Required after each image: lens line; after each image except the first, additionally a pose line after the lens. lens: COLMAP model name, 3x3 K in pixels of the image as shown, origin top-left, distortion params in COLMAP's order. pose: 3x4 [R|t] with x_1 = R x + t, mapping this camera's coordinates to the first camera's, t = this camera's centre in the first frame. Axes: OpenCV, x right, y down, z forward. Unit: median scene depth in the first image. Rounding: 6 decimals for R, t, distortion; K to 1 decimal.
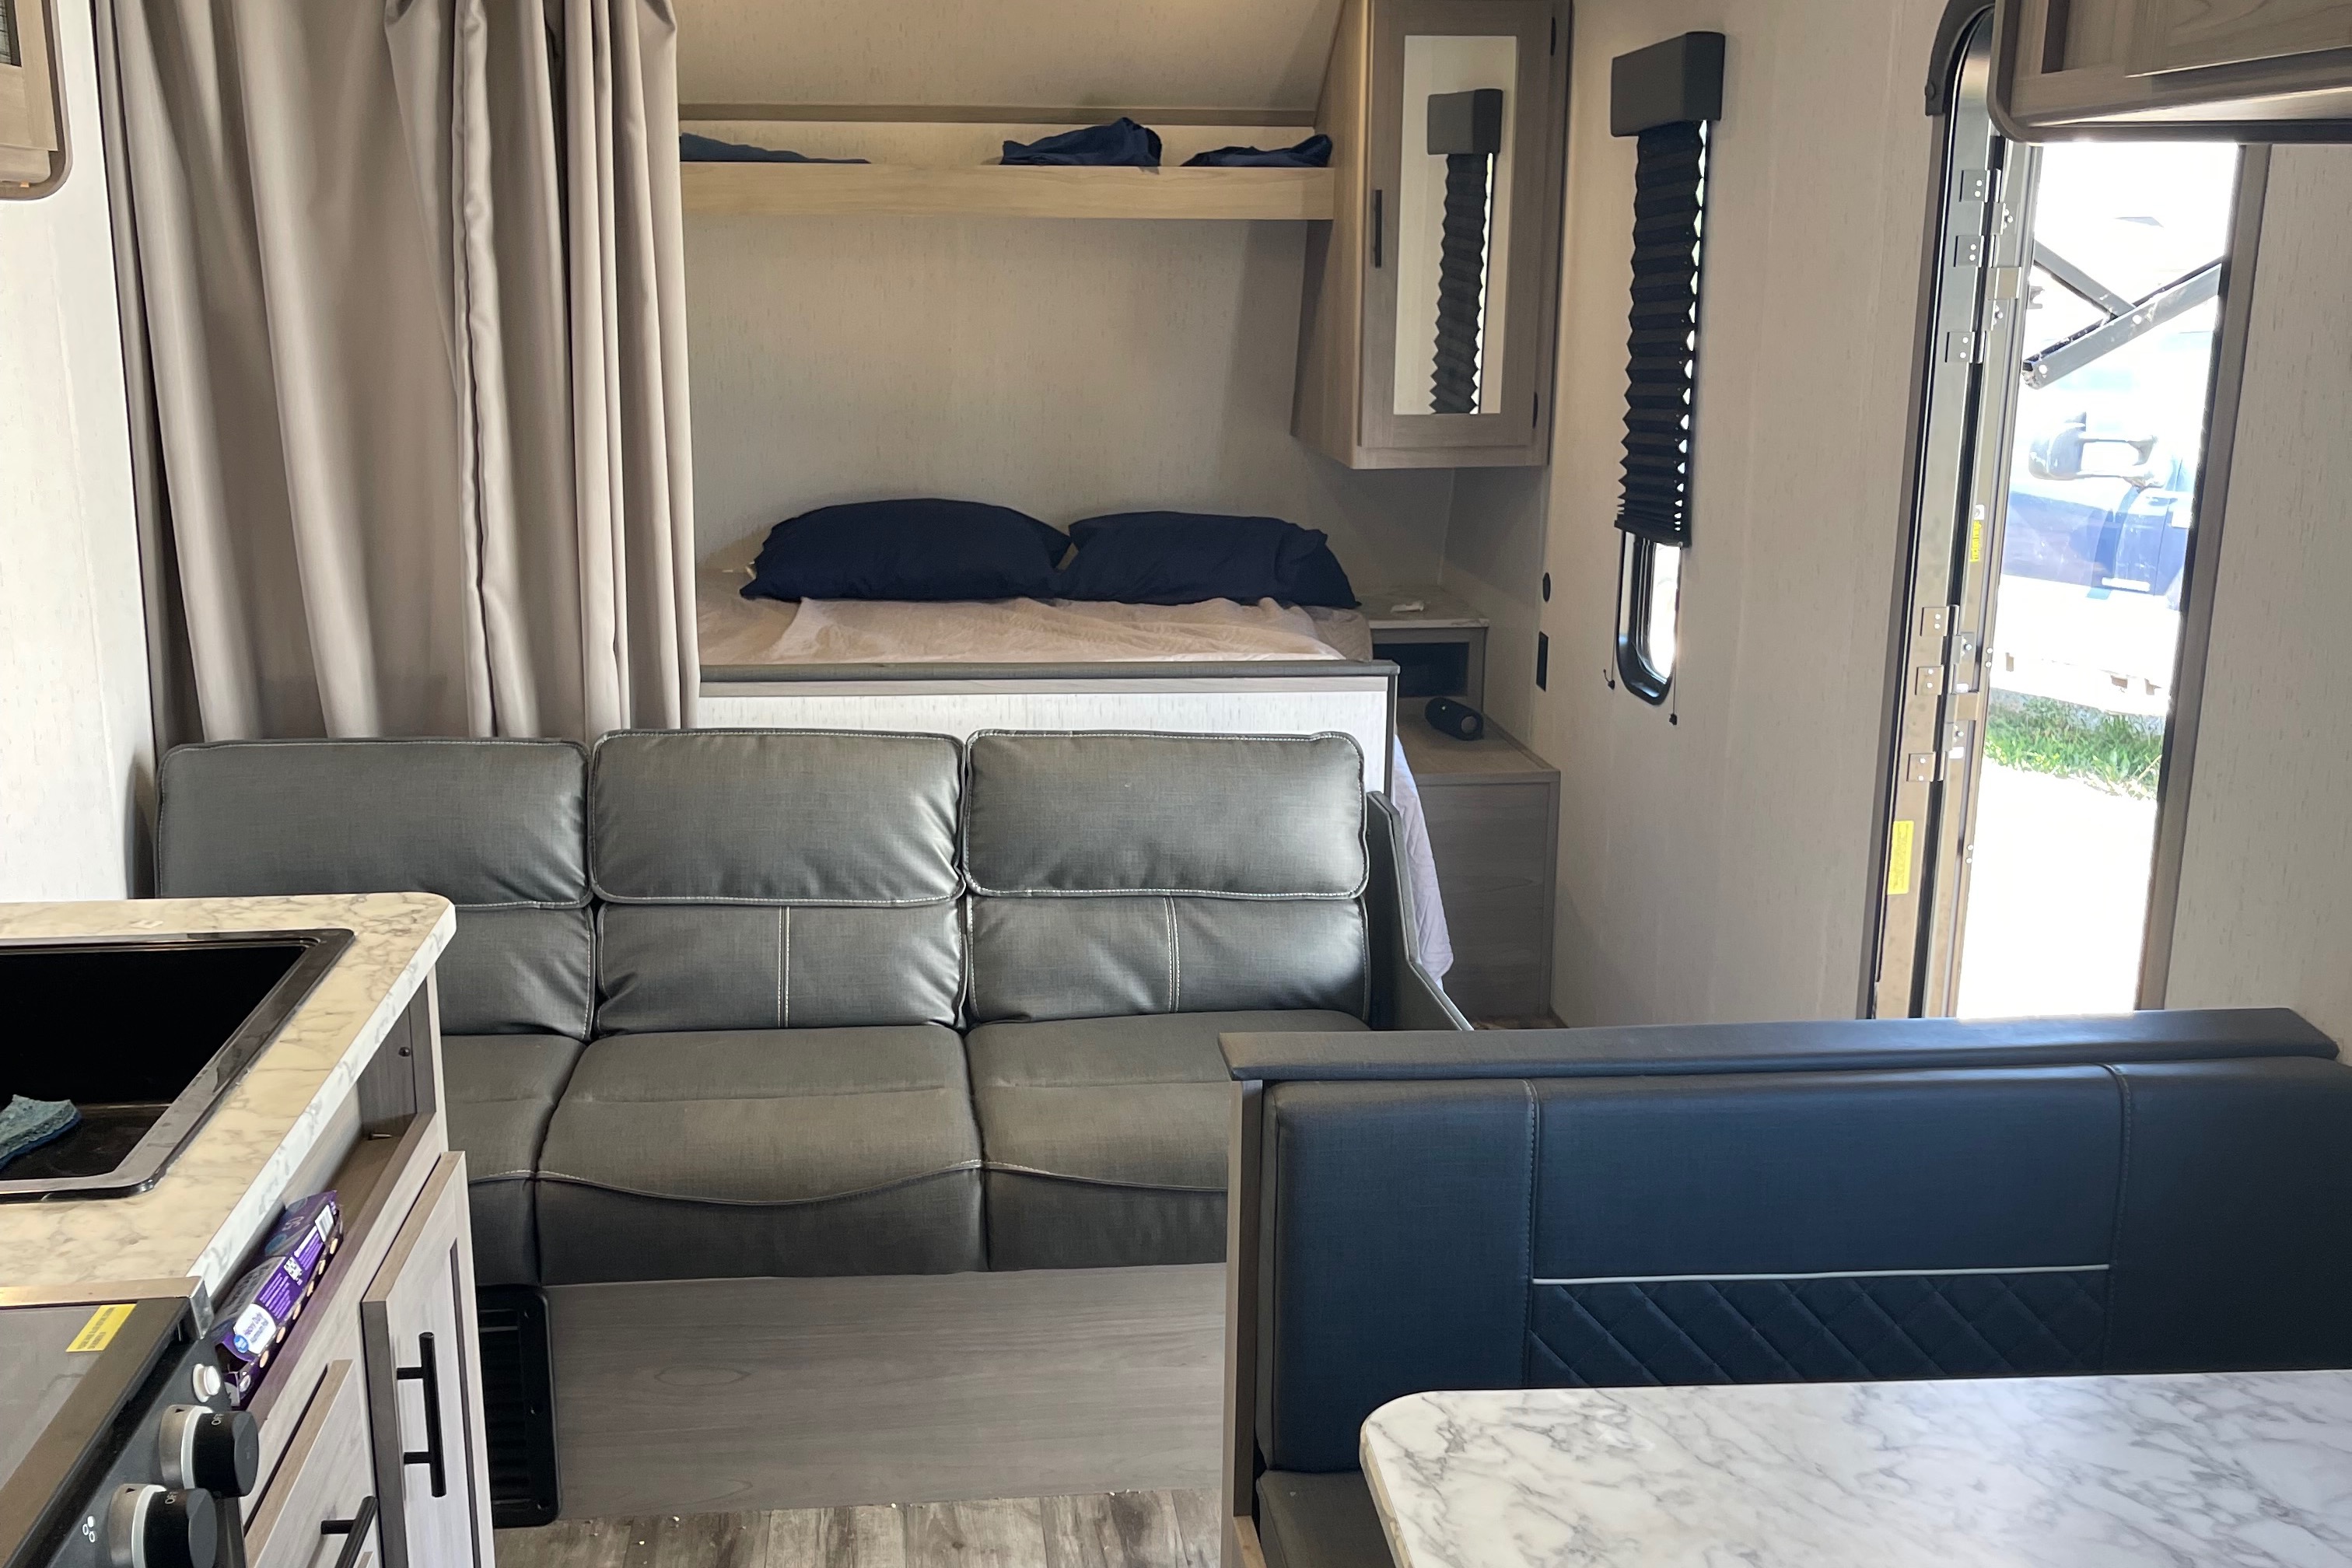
lens RADIAL K [[2372.3, 0, 1176.0], [0, 2372.3, 784.0], [0, 0, 1]] dist [0.005575, 0.010898]
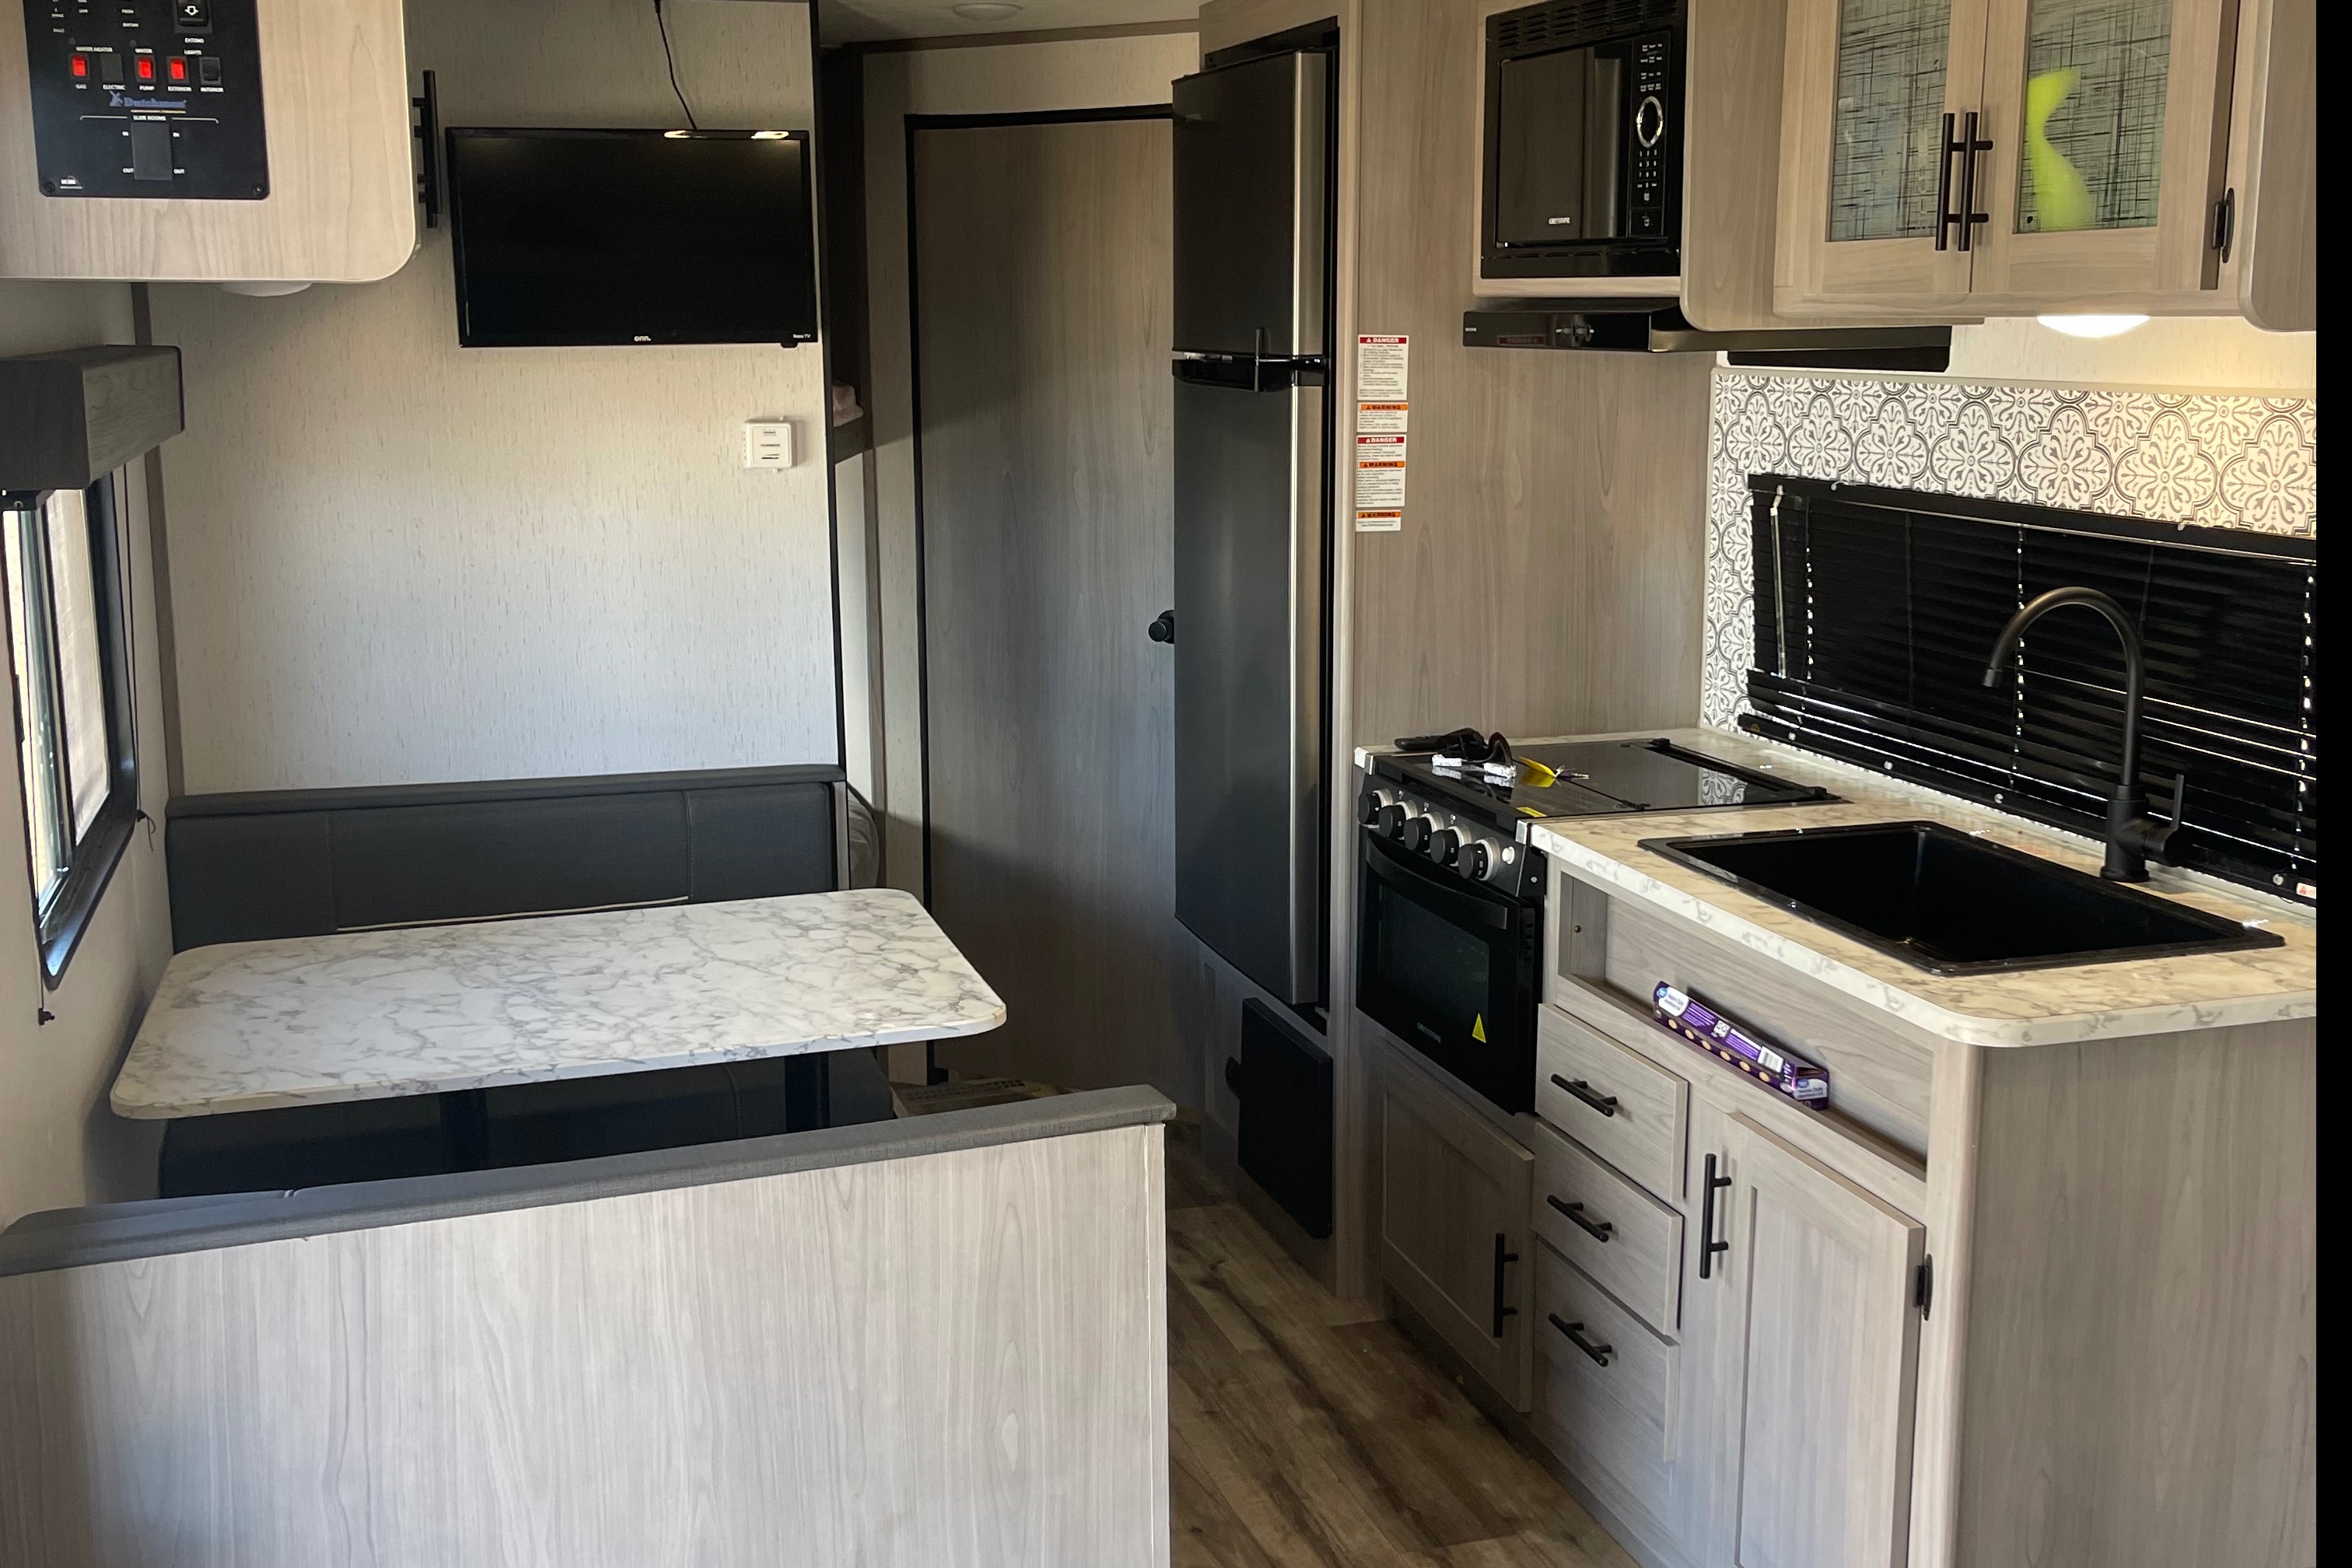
lens RADIAL K [[2372.3, 0, 1176.0], [0, 2372.3, 784.0], [0, 0, 1]] dist [0.005575, 0.010898]
pose [[-0.979052, 0.033462, -0.200843, 0.316103], [-0.047731, 0.921198, 0.386156, -0.604738], [0.197938, 0.387653, -0.900303, 2.650448]]
